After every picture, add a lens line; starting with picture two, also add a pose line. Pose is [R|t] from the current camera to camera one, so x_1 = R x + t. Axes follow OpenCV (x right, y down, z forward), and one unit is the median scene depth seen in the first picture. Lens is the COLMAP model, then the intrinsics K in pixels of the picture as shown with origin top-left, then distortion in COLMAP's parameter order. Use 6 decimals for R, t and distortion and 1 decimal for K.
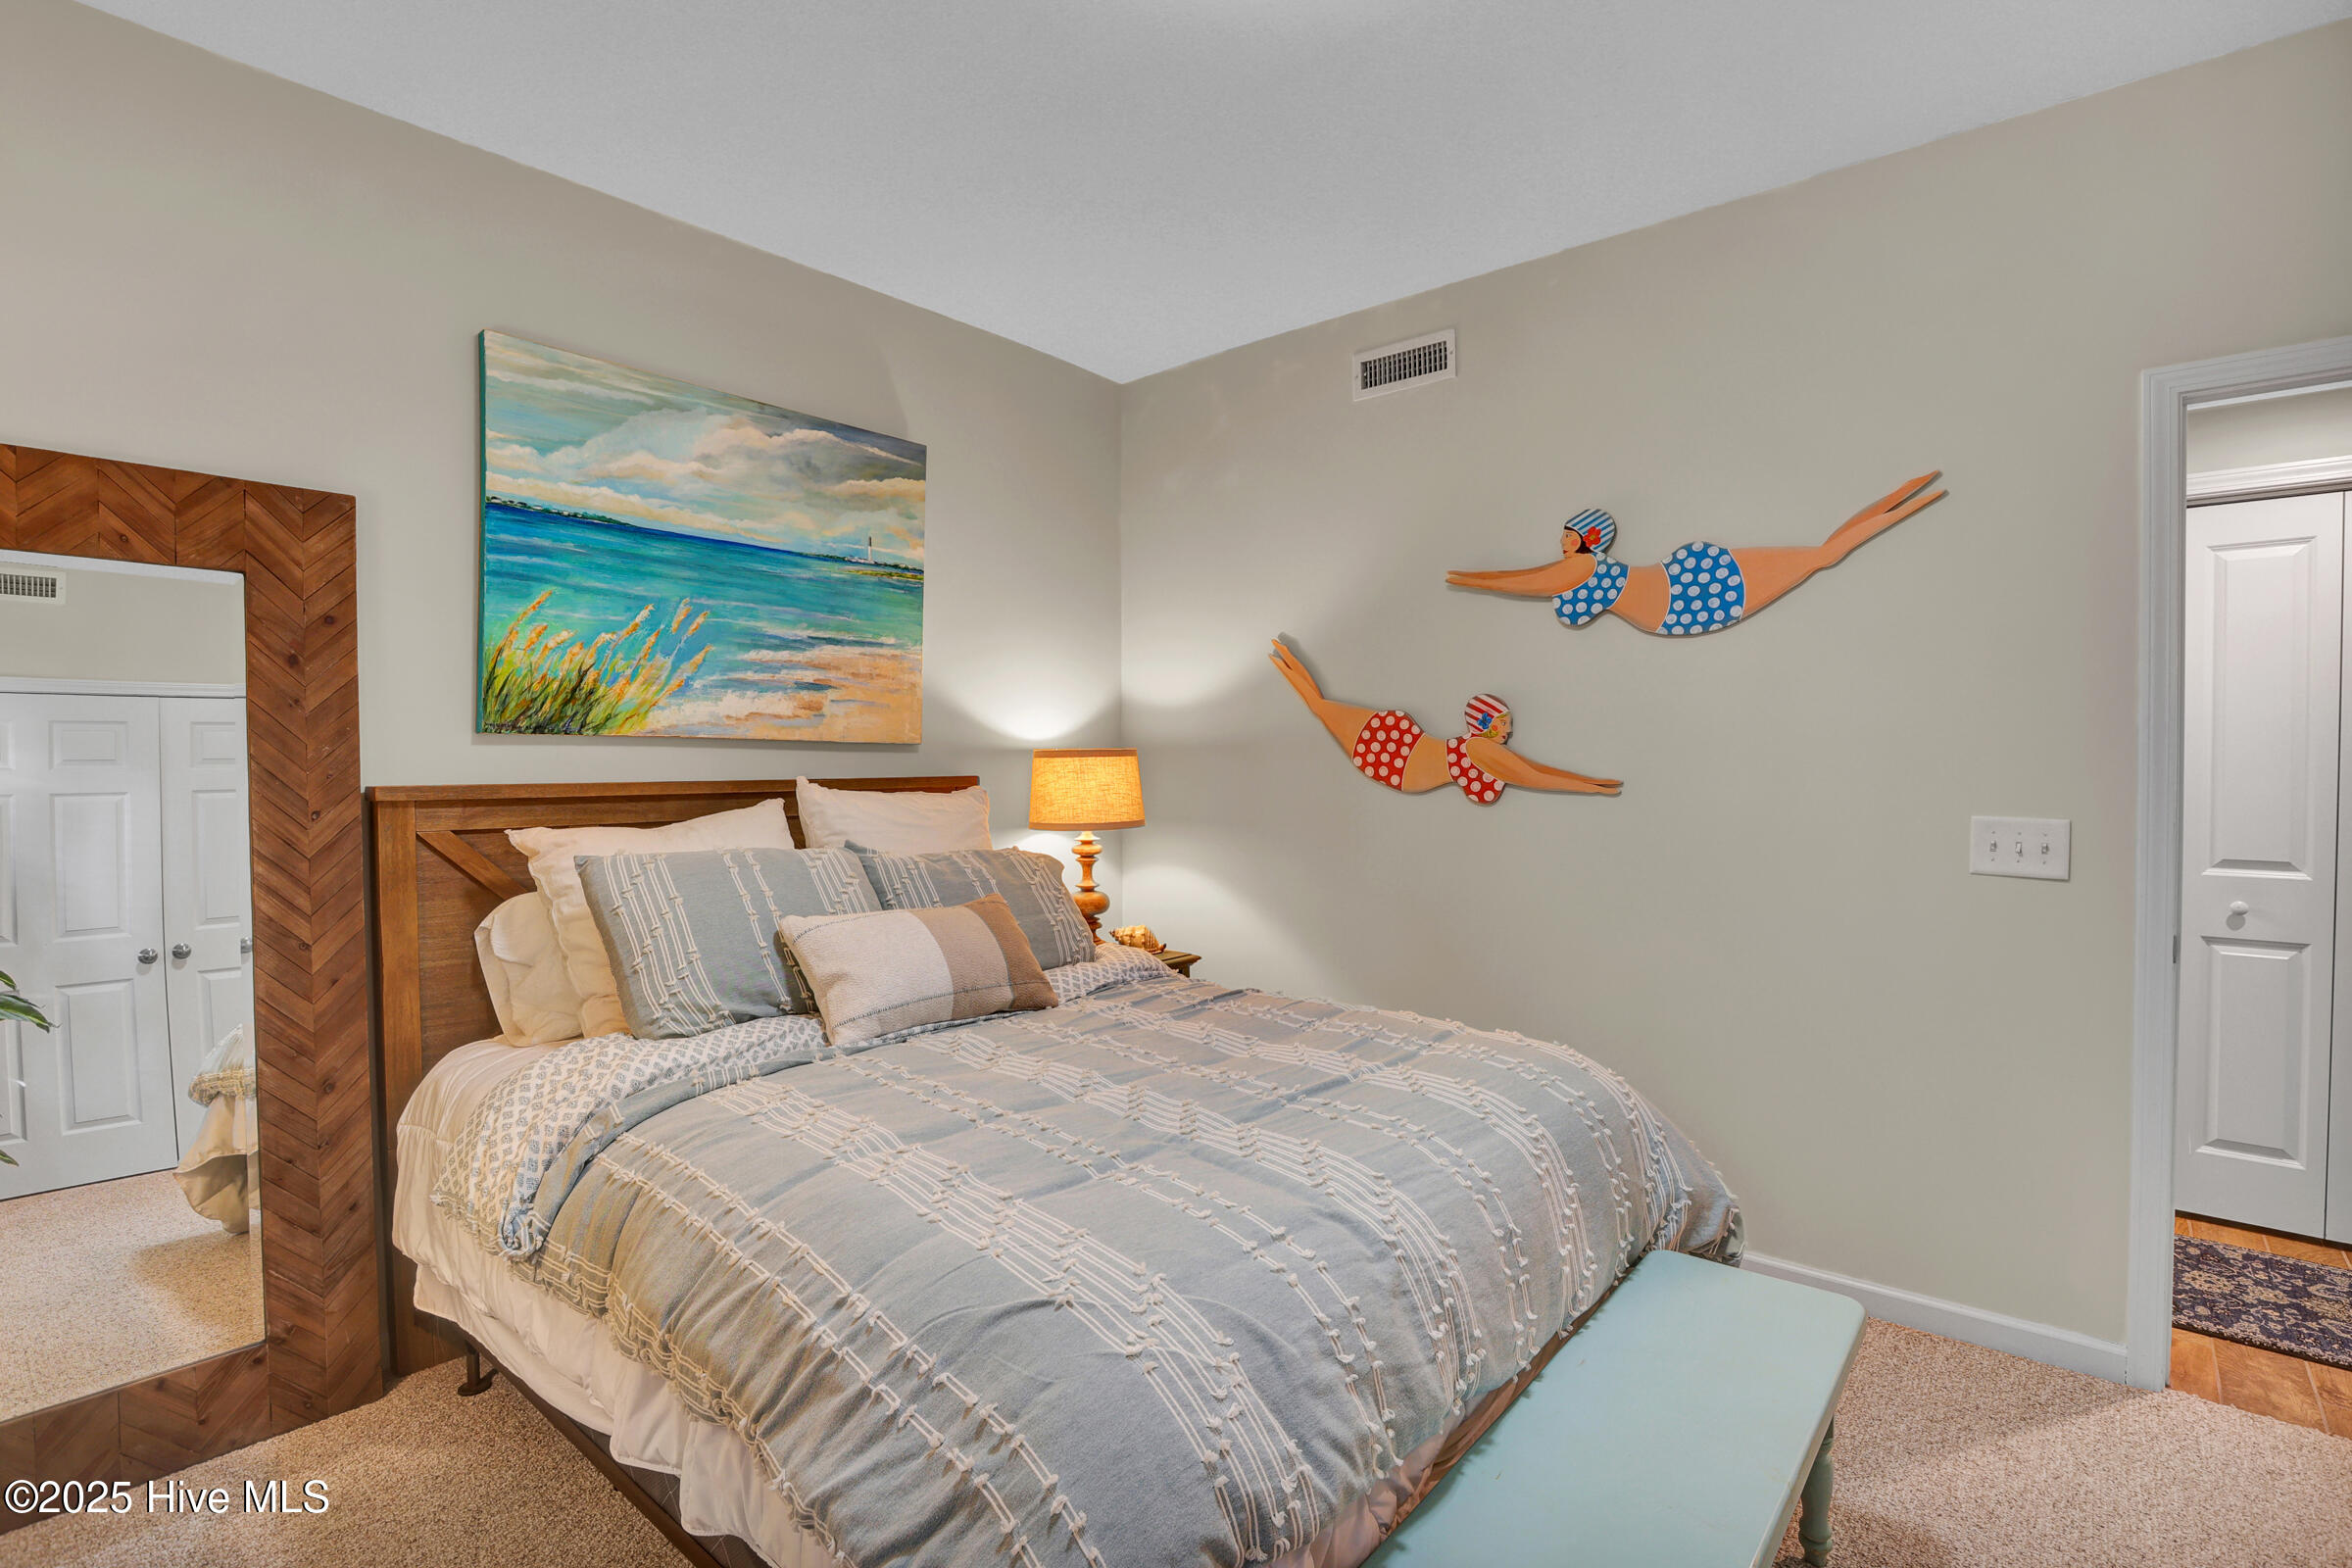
lens RADIAL K [[1128.4, 0, 1176.0], [0, 1128.4, 784.0], [0, 0, 1]] dist [-0.057965, 0.025033]
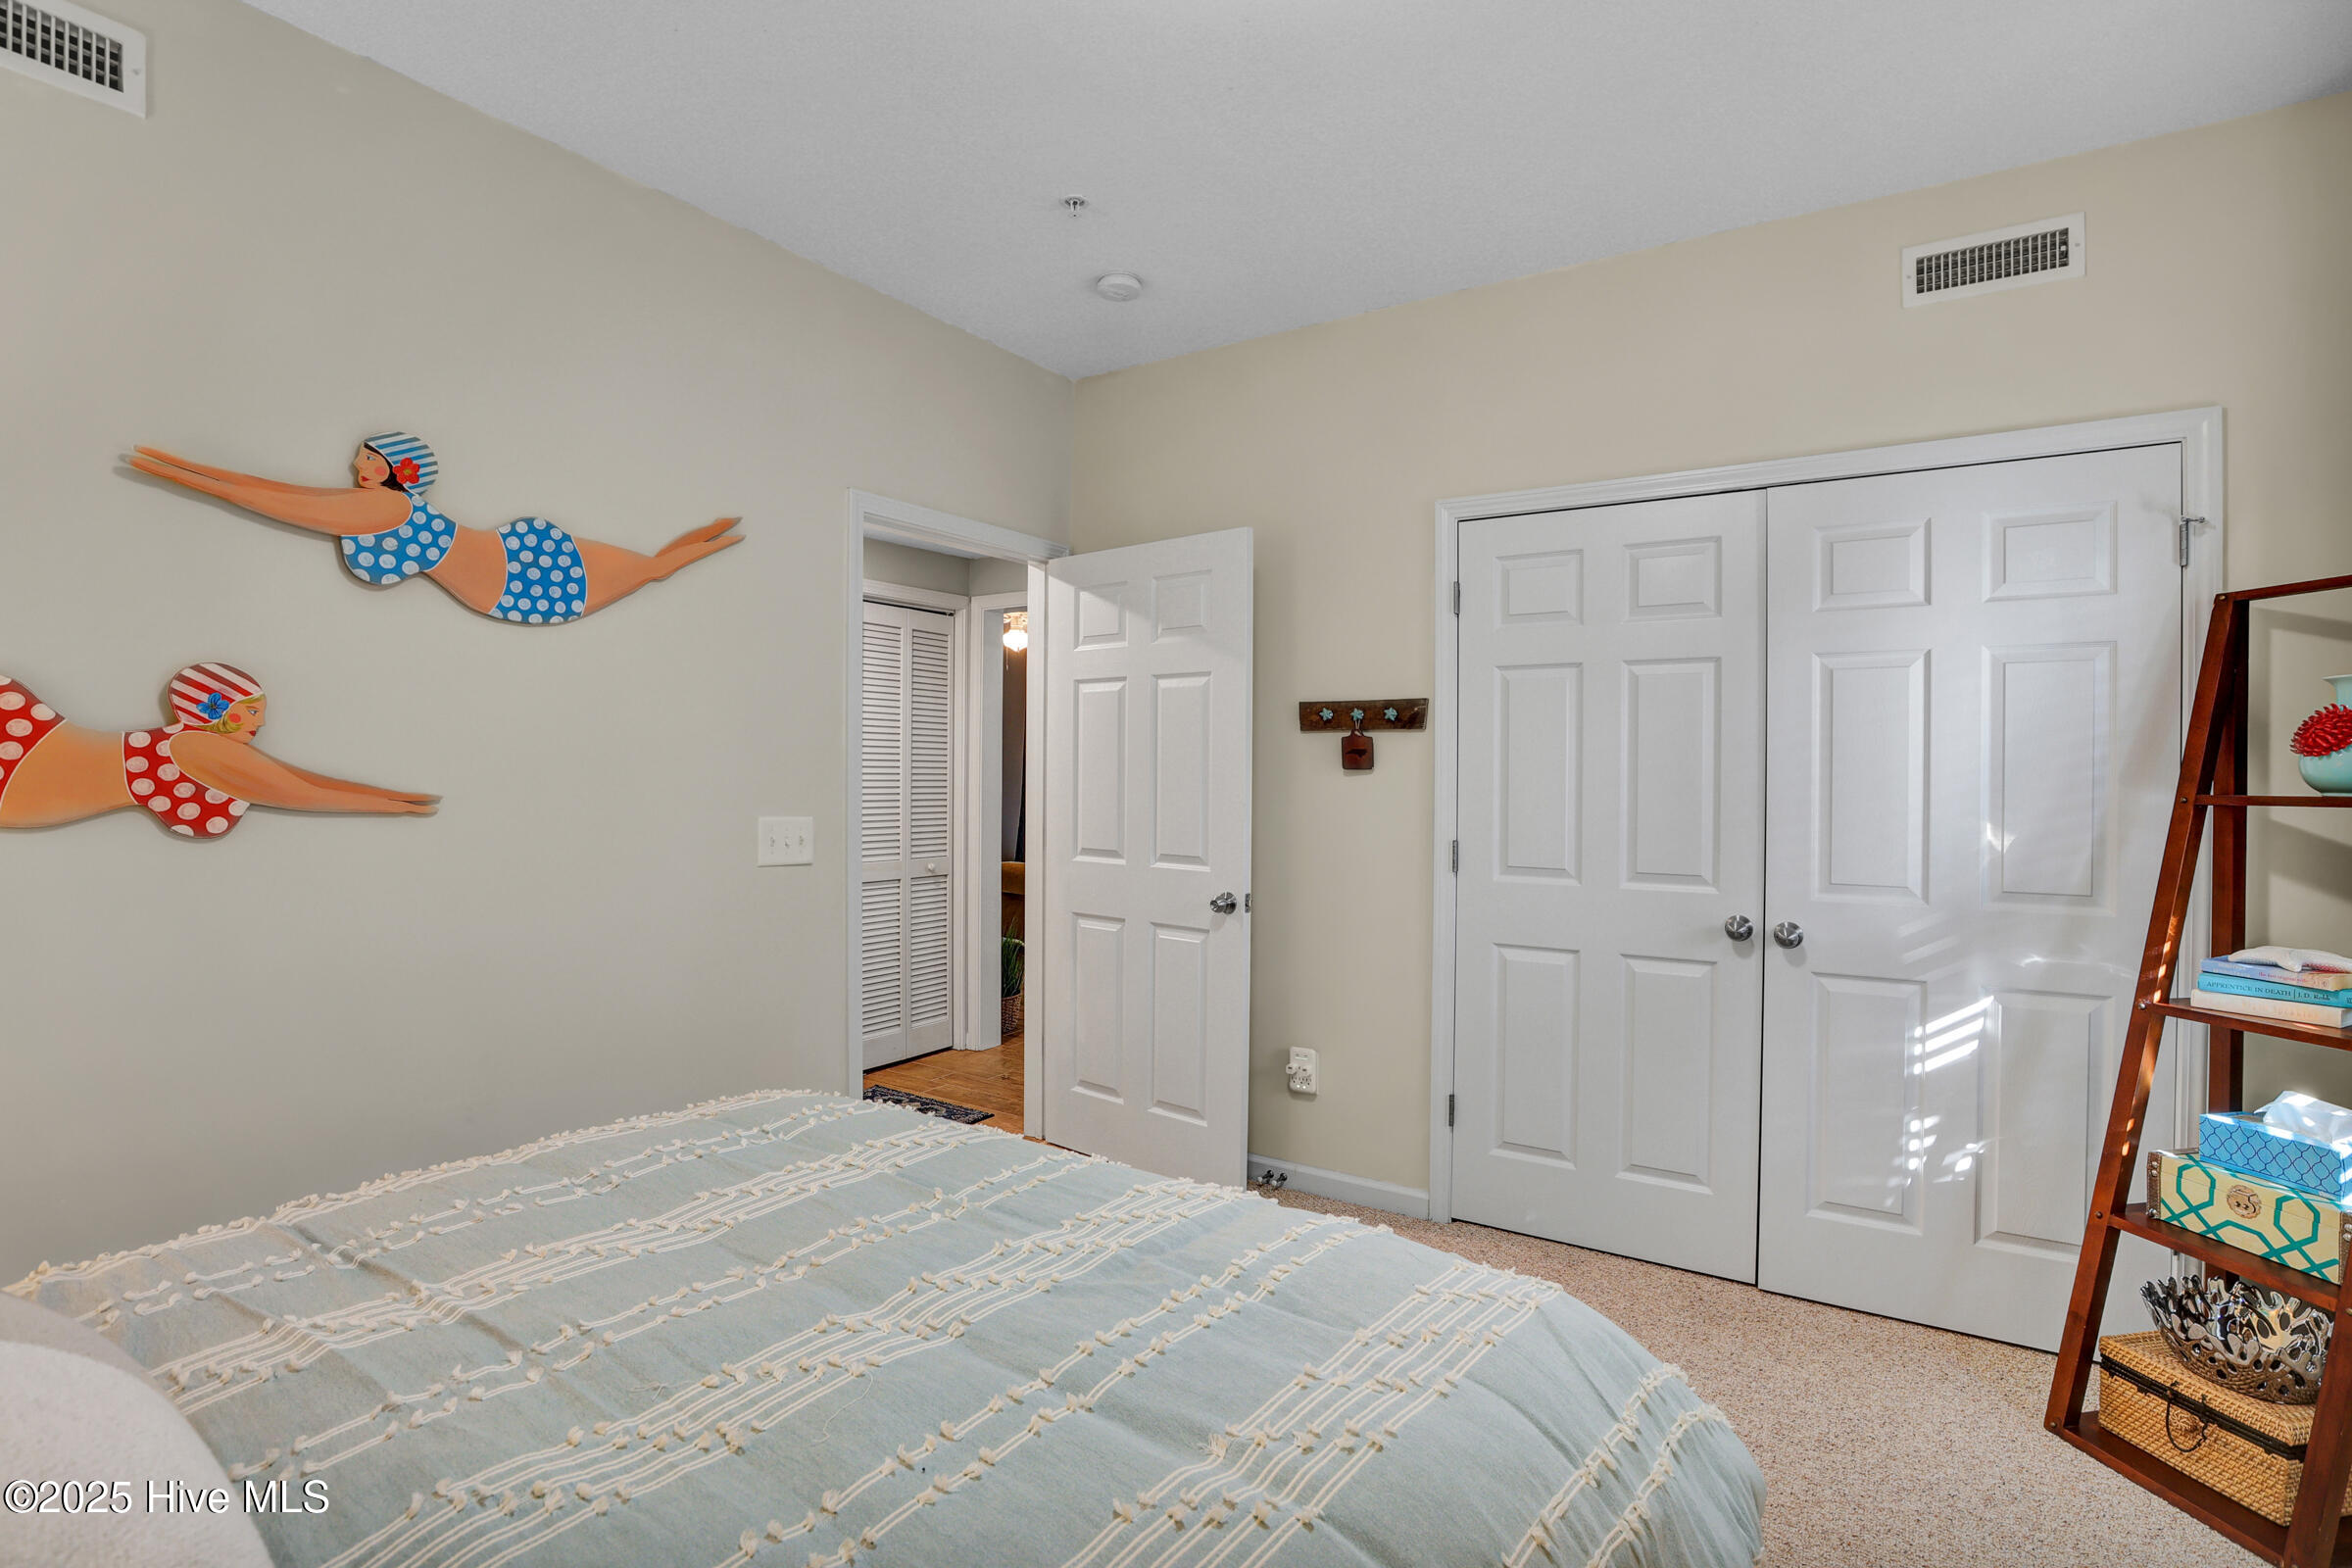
lens RADIAL K [[1128.4, 0, 1176.0], [0, 1128.4, 784.0], [0, 0, 1]] dist [-0.057965, 0.025033]
pose [[-0.133455, -0.011500, 0.990988, -0.438684], [0.015575, 0.999785, 0.013699, -0.013694], [-0.990932, 0.017263, -0.133248, 0.601380]]
